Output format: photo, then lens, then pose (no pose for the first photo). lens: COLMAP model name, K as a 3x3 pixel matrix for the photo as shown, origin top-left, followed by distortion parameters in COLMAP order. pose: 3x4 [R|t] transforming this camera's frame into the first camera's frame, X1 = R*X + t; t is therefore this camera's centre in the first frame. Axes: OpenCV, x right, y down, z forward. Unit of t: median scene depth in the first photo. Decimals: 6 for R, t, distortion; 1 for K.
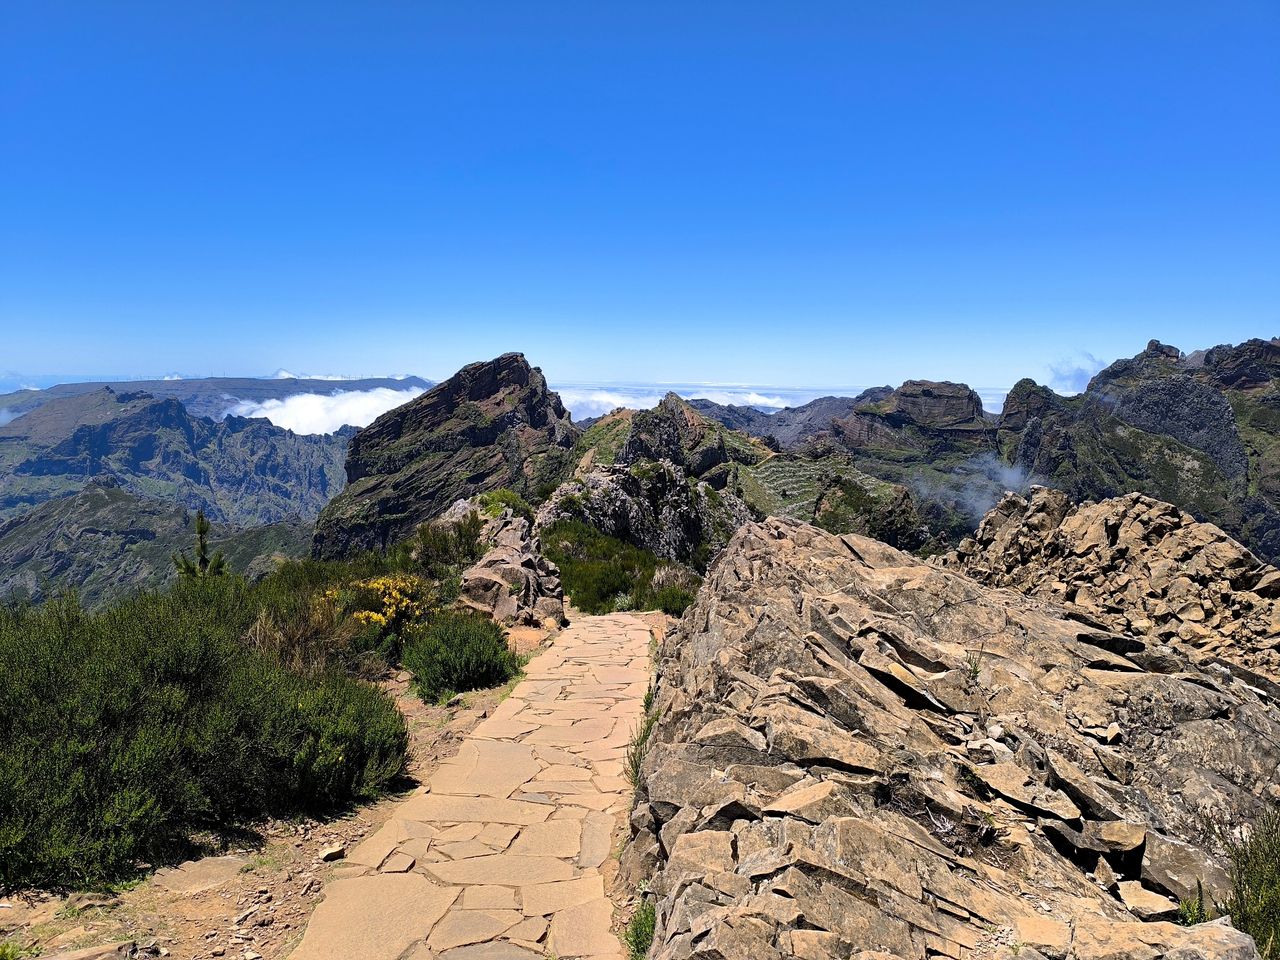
lens RADIAL K [[867.1, 0, 633.2], [0, 867.1, 488.0], [0, 0, 1]] dist [0.051768, -0.051904]
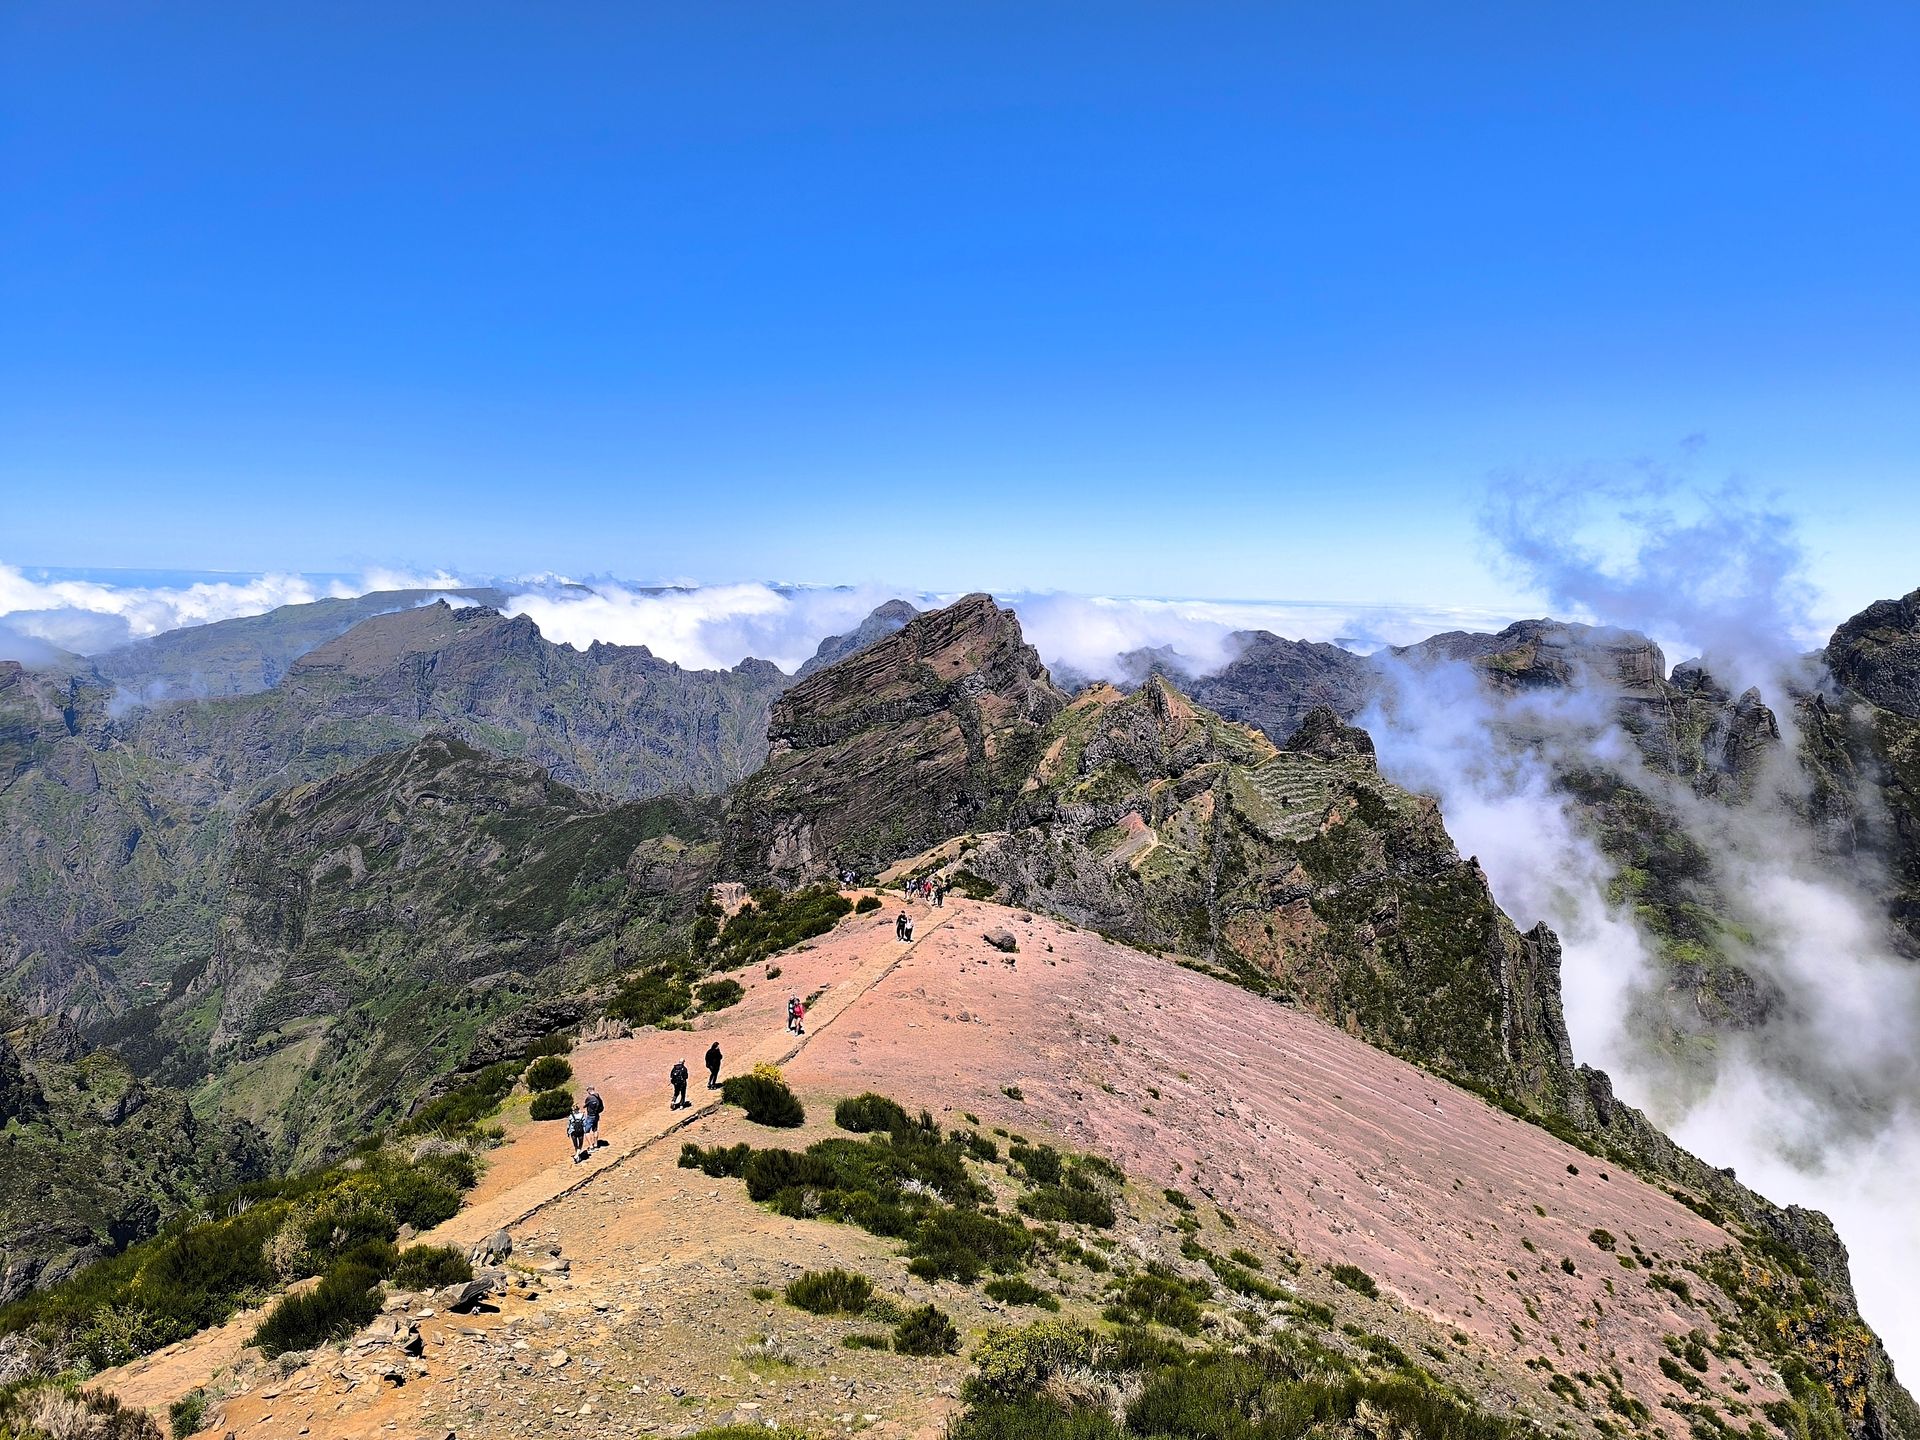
lens RADIAL K [[1300.6, 0, 964.2], [0, 1300.6, 703.0], [0, 0, 1]] dist [0.051768, -0.051904]
pose [[0.988495, 0.026995, -0.148822, 0.016244], [-0.032631, 0.998835, -0.035561, -0.010485], [0.147689, 0.040008, 0.988224, -0.095091]]
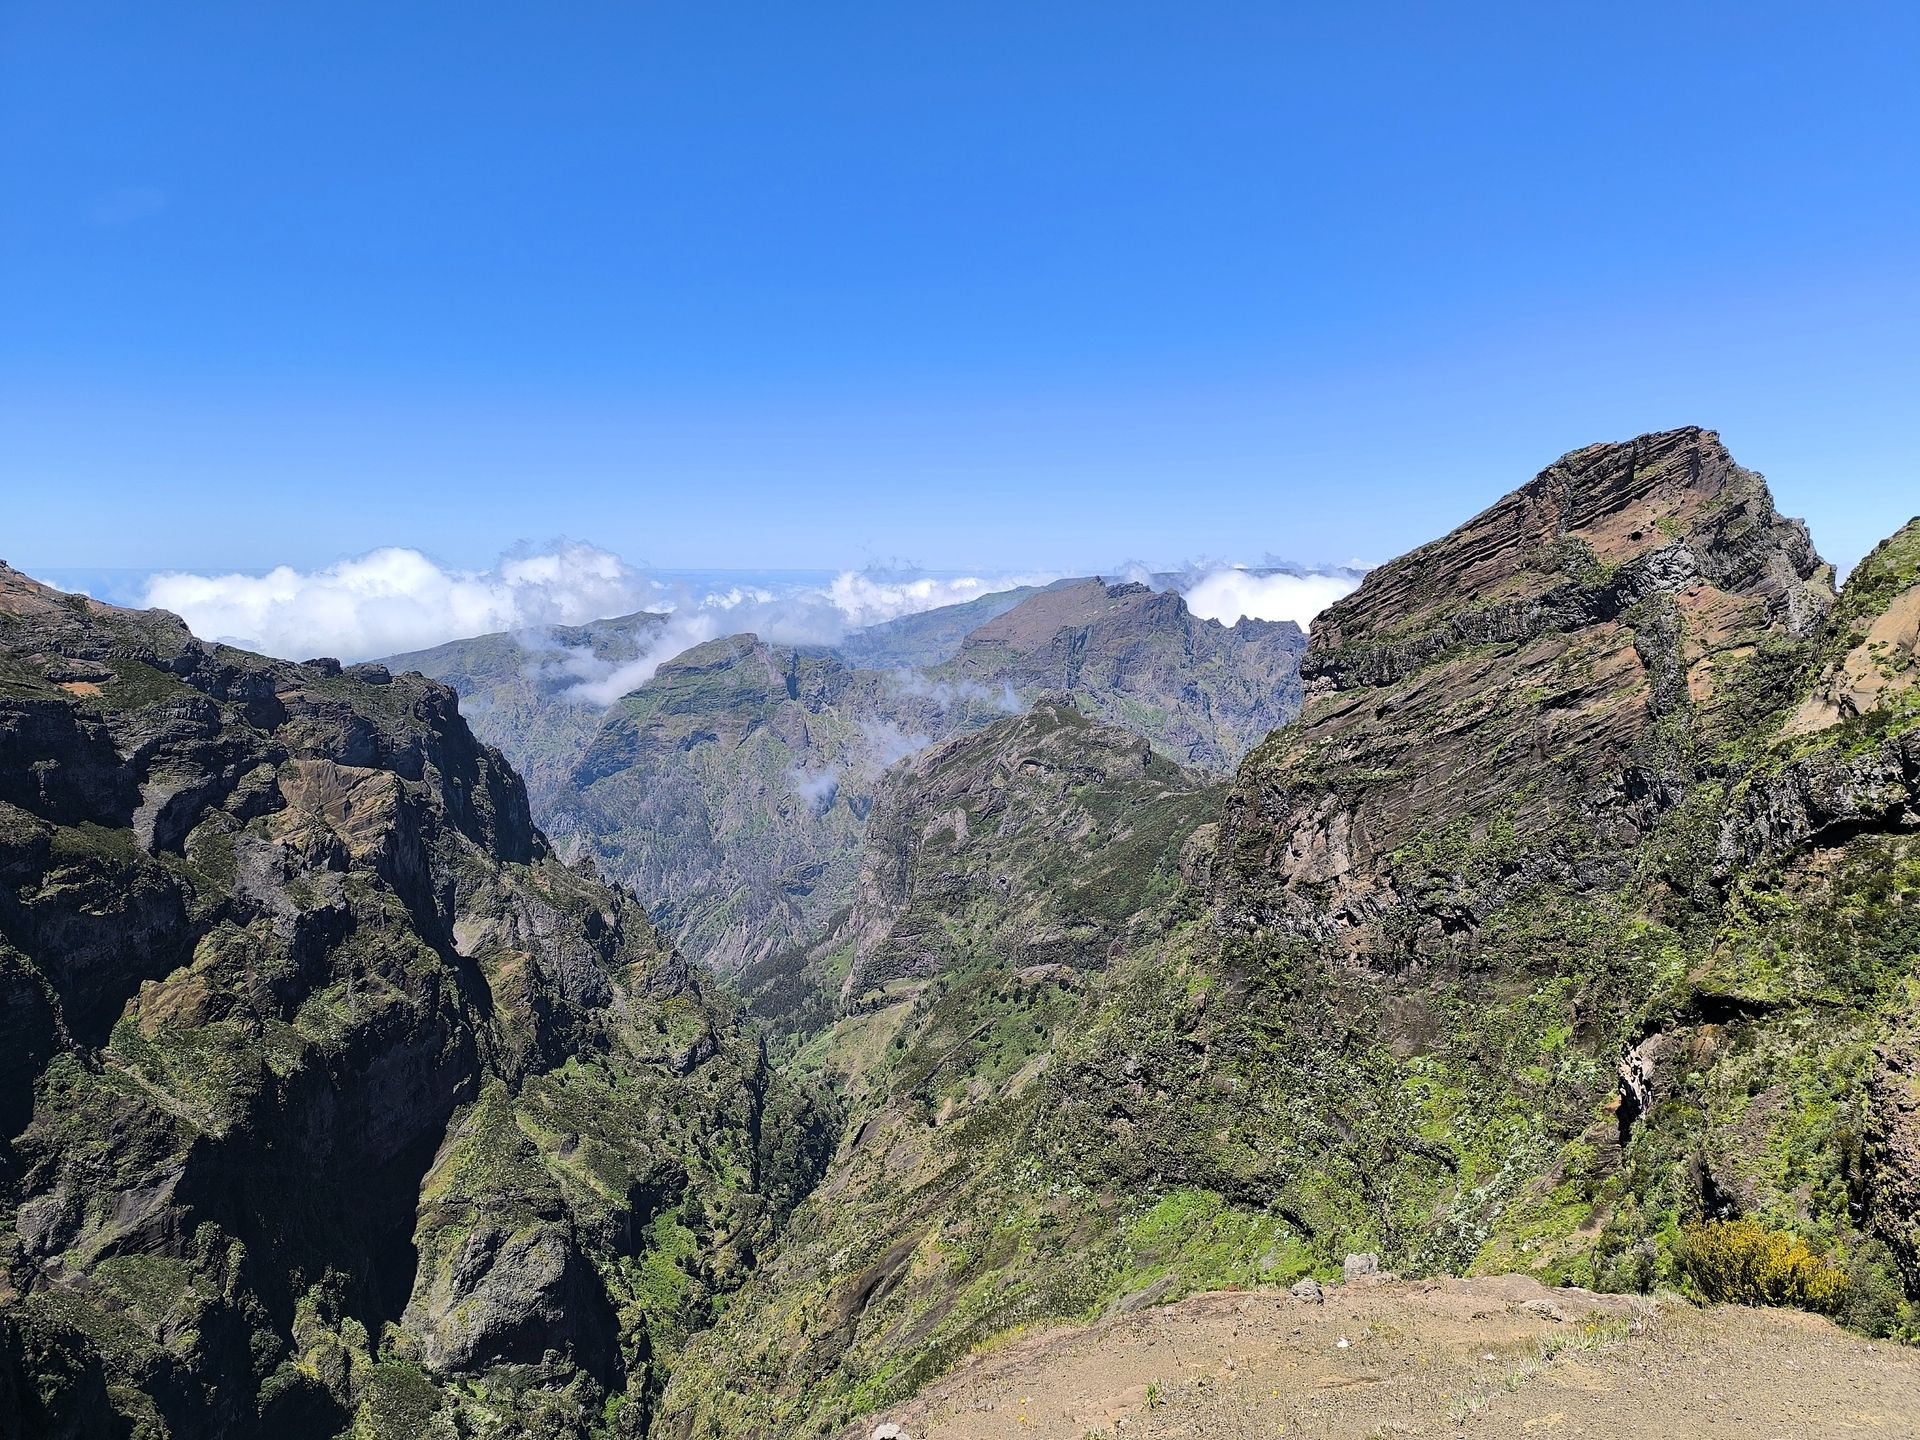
lens RADIAL K [[1300.6, 0, 986.8], [0, 1300.6, 707.8], [0, 0, 1]] dist [0.051768, -0.051904]
pose [[0.801407, 0.056997, -0.595397, -0.012002], [-0.069543, 0.997577, 0.001893, 0.005289], [0.594062, 0.039889, 0.803430, 0.164284]]
